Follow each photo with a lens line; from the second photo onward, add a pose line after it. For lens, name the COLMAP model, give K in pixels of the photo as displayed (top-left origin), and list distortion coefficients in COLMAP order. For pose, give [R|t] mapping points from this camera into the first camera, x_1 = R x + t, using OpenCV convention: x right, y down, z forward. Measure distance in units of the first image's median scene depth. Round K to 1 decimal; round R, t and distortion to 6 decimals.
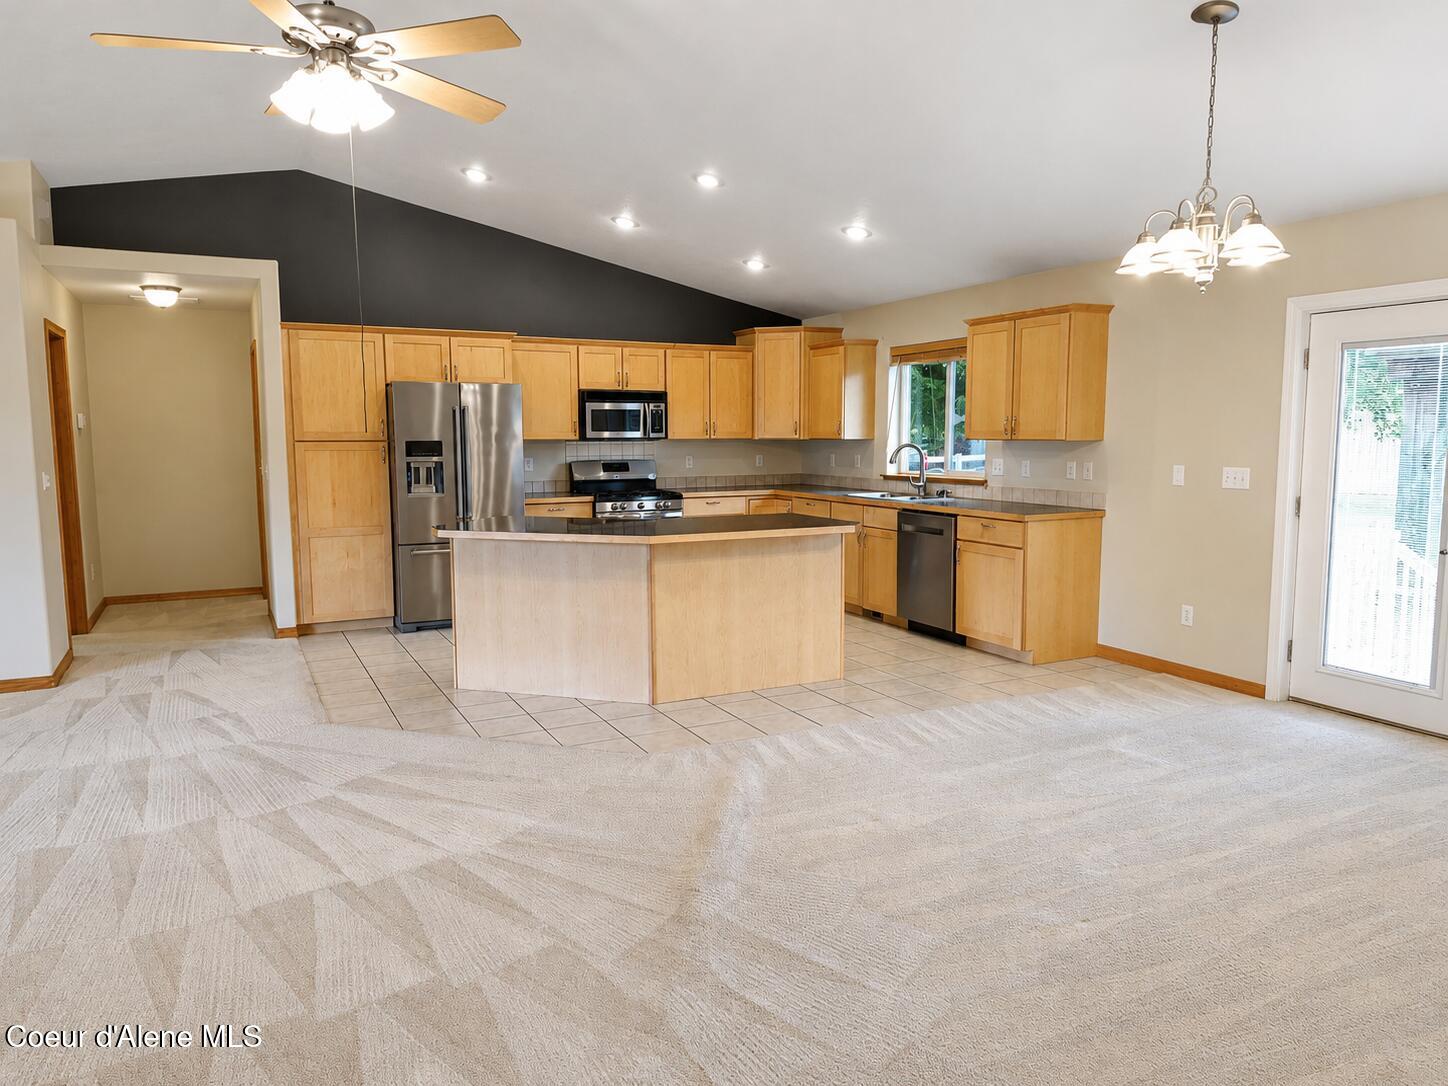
lens RADIAL K [[999.6, 0, 725.8], [0, 999.6, 544.2], [0, 0, 1]] dist [0.034411, 0.000153]
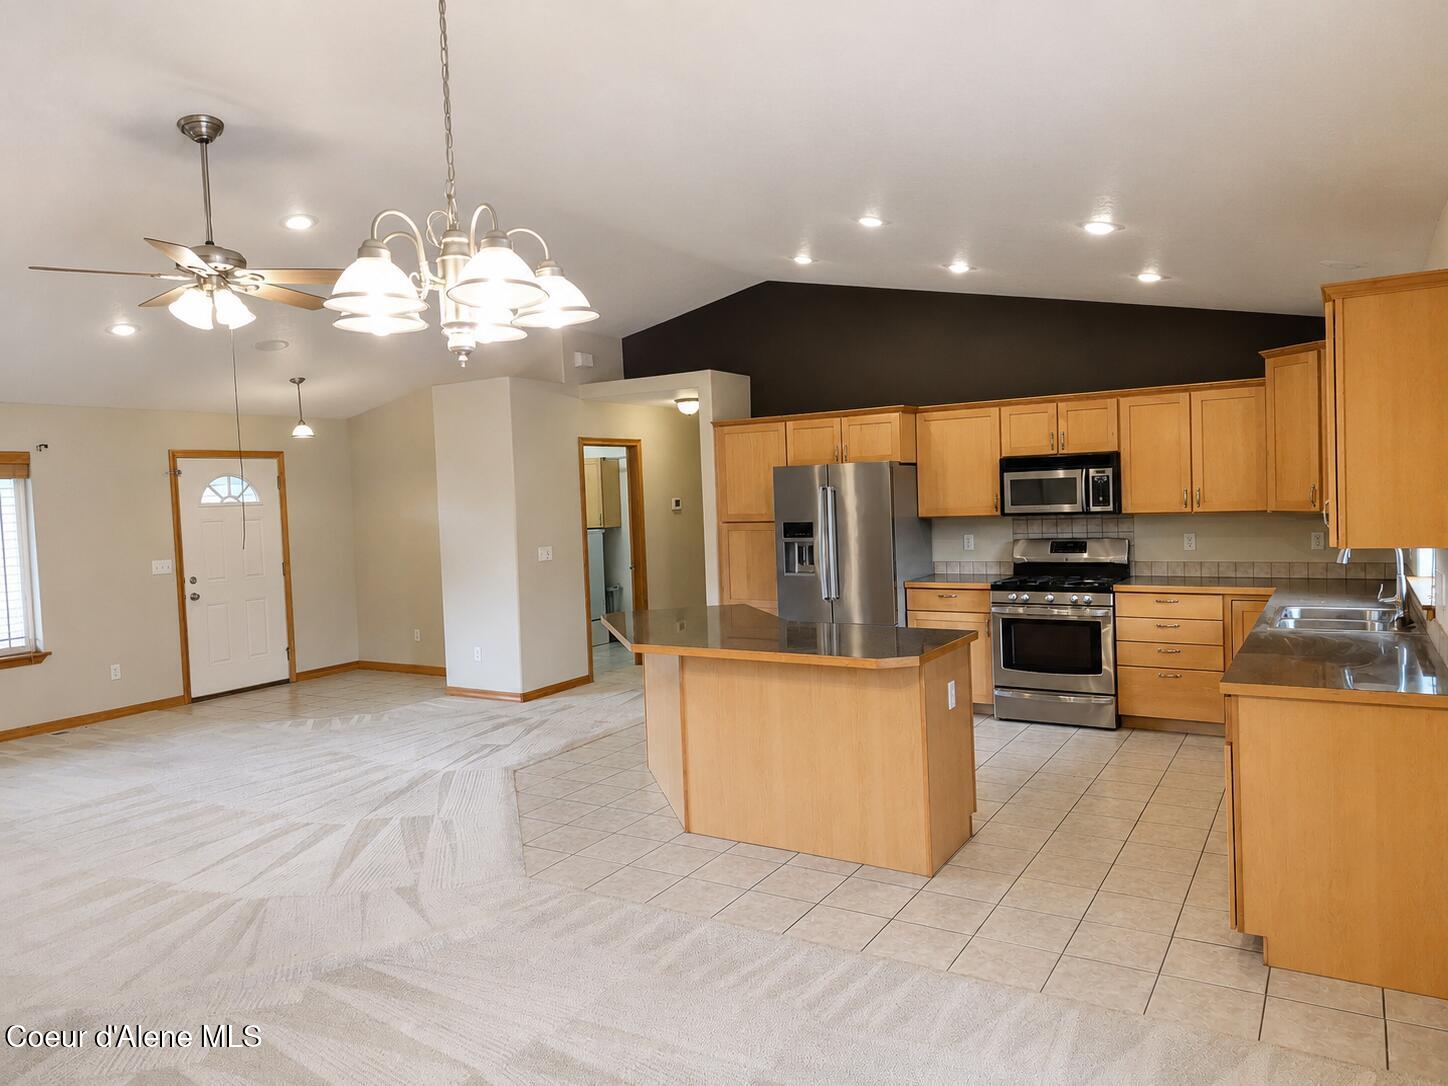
lens RADIAL K [[999.6, 0, 726.4], [0, 999.6, 536.3], [0, 0, 1]] dist [0.034411, 0.000153]
pose [[0.531738, 0.016945, -0.846740, 0.457214], [-0.059388, 0.998085, -0.017321, -0.058506], [0.844824, 0.059496, 0.531726, 0.348835]]
